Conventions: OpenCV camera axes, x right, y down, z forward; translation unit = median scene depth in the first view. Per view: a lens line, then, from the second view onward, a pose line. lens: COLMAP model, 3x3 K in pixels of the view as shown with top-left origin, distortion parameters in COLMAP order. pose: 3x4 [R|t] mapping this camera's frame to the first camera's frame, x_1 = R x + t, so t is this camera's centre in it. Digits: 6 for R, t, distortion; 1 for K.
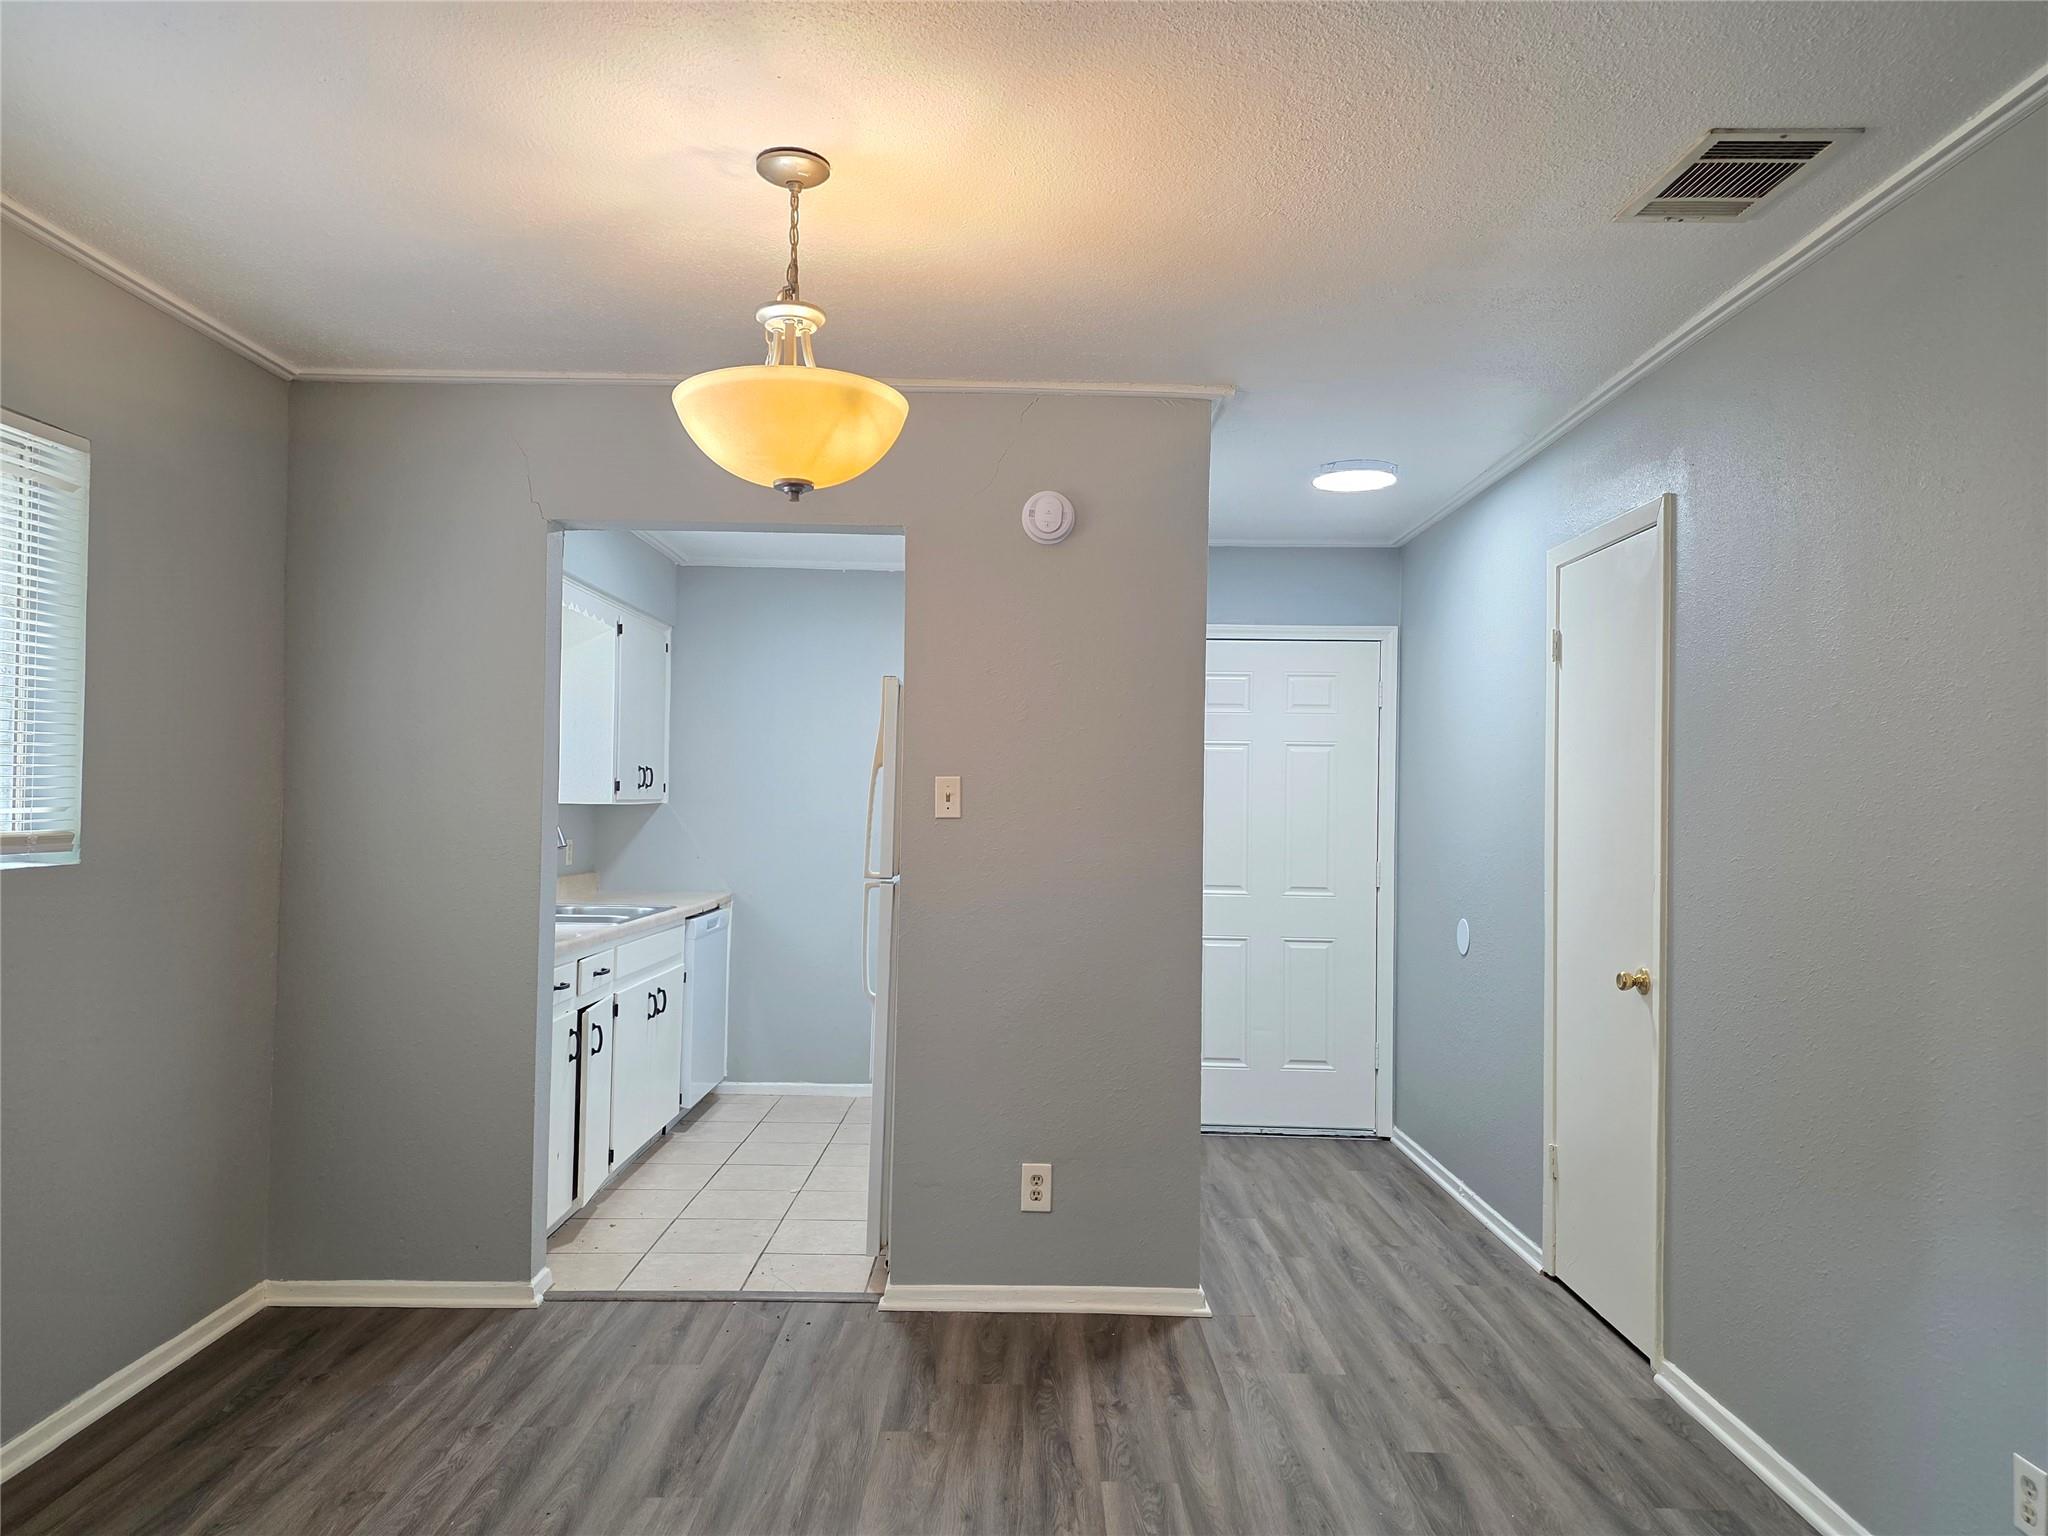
lens RADIAL K [[1388.7, 0, 1027.5], [0, 1388.7, 775.1], [0, 0, 1]] dist [0.022692, -0.015485]
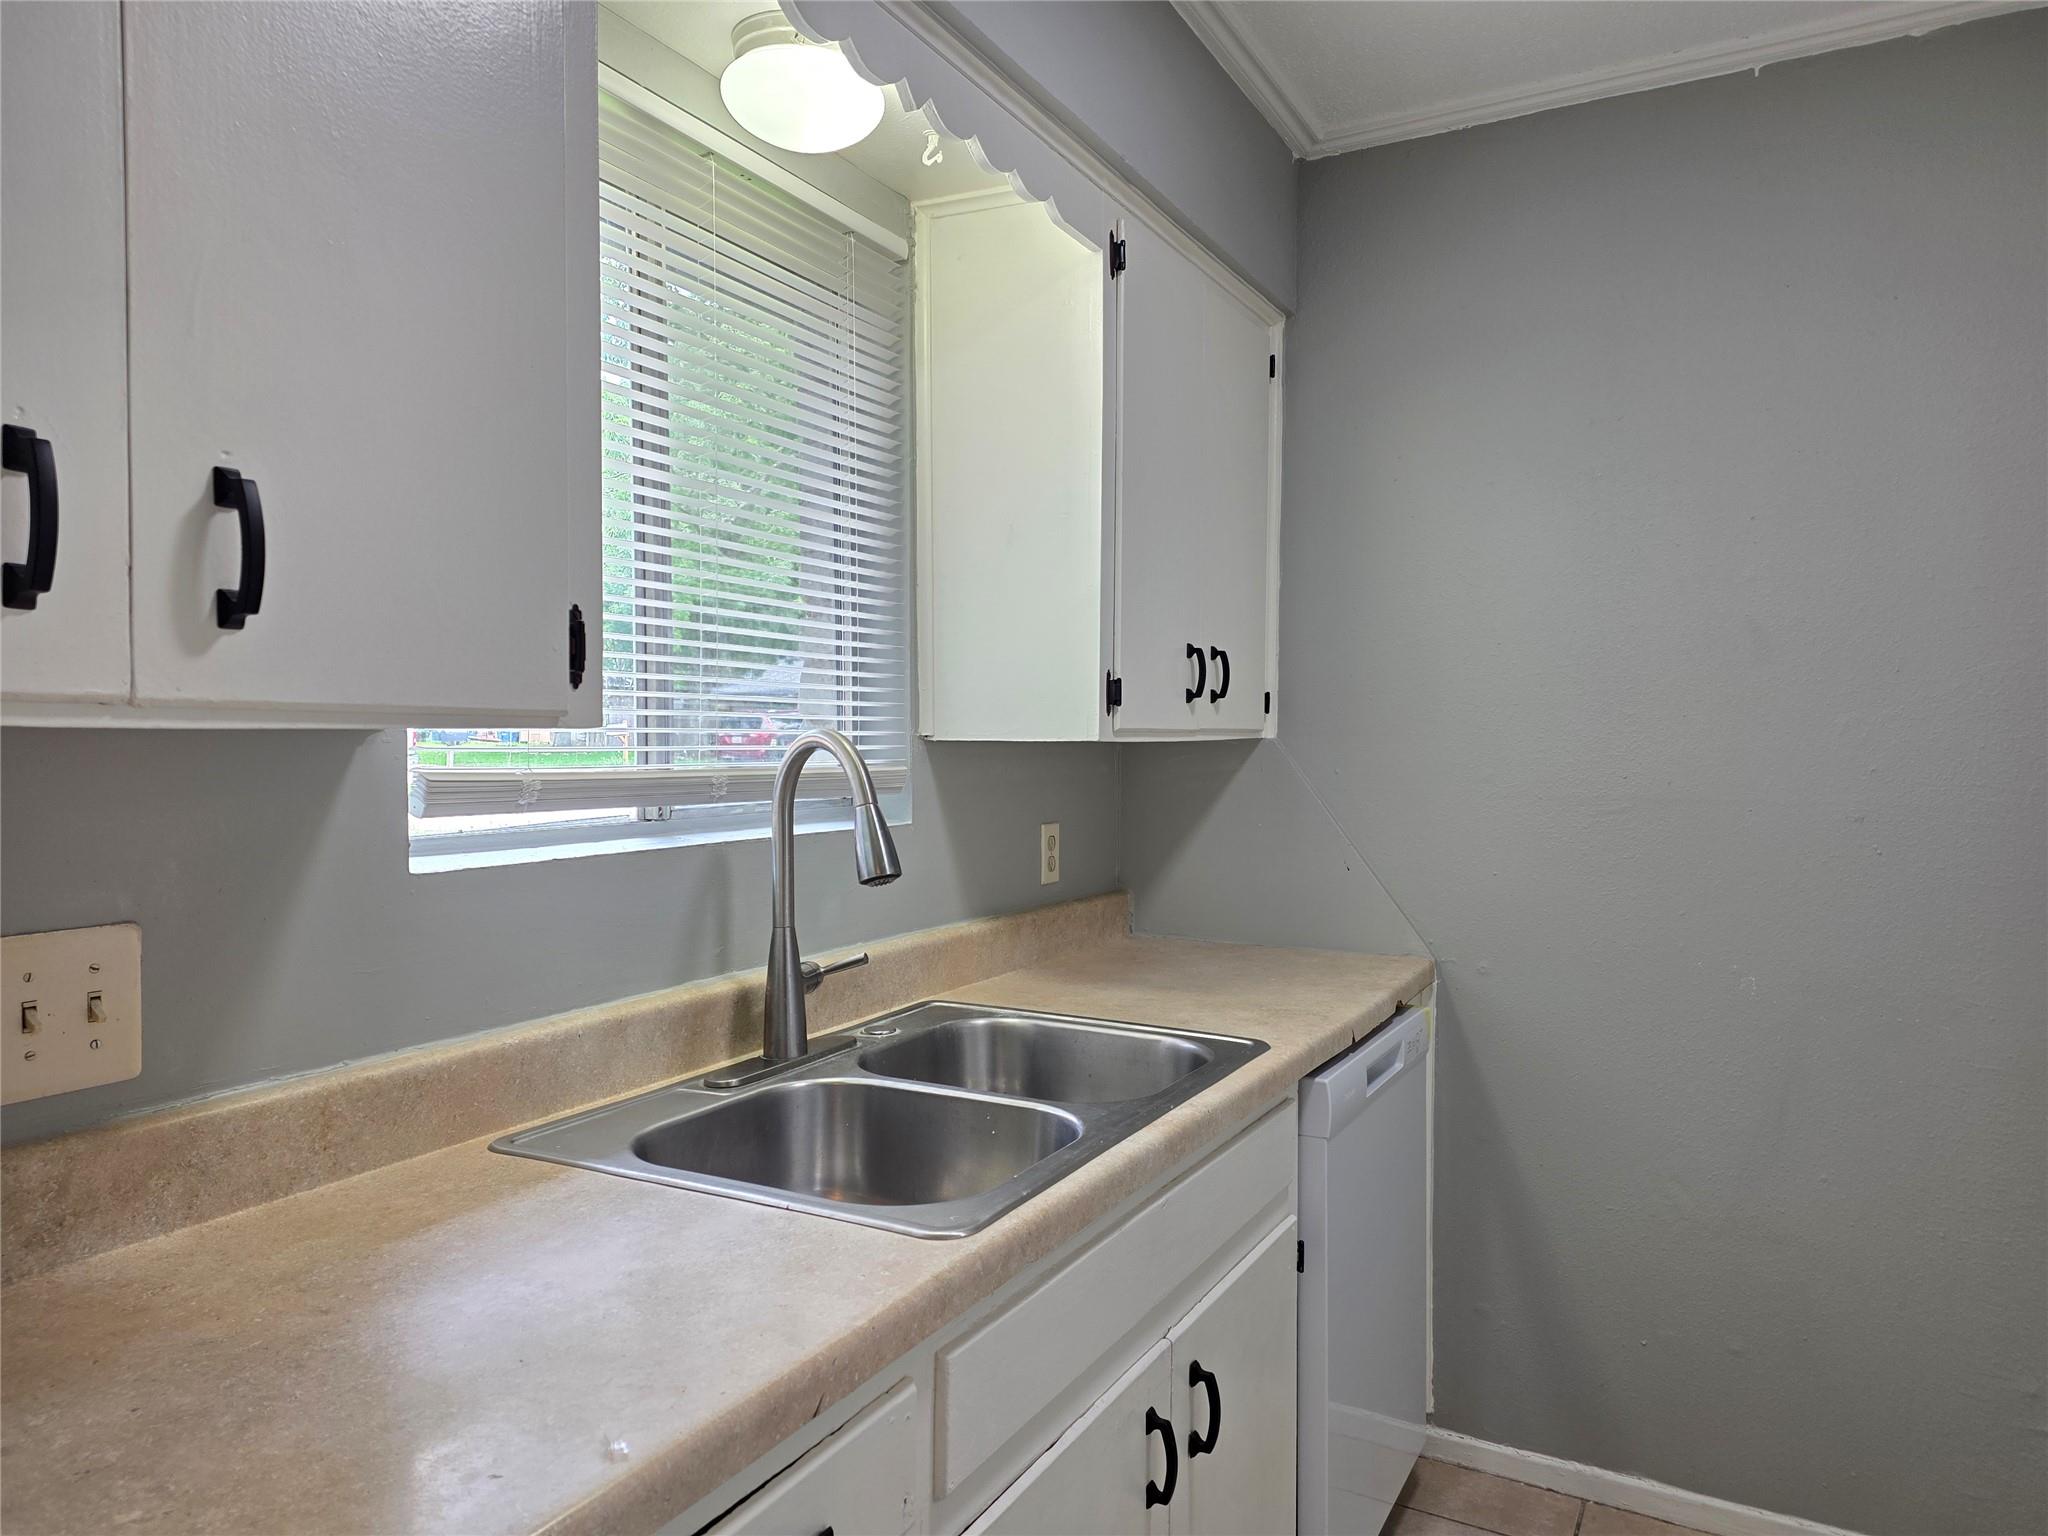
lens RADIAL K [[1388.7, 0, 1027.1], [0, 1388.7, 765.0], [0, 0, 1]] dist [0.022692, -0.015485]
pose [[0.884494, 0.002926, -0.466542, -0.134577], [0.015765, 0.999222, 0.036153, 0.012225], [0.466285, -0.039332, 0.883760, 0.616890]]
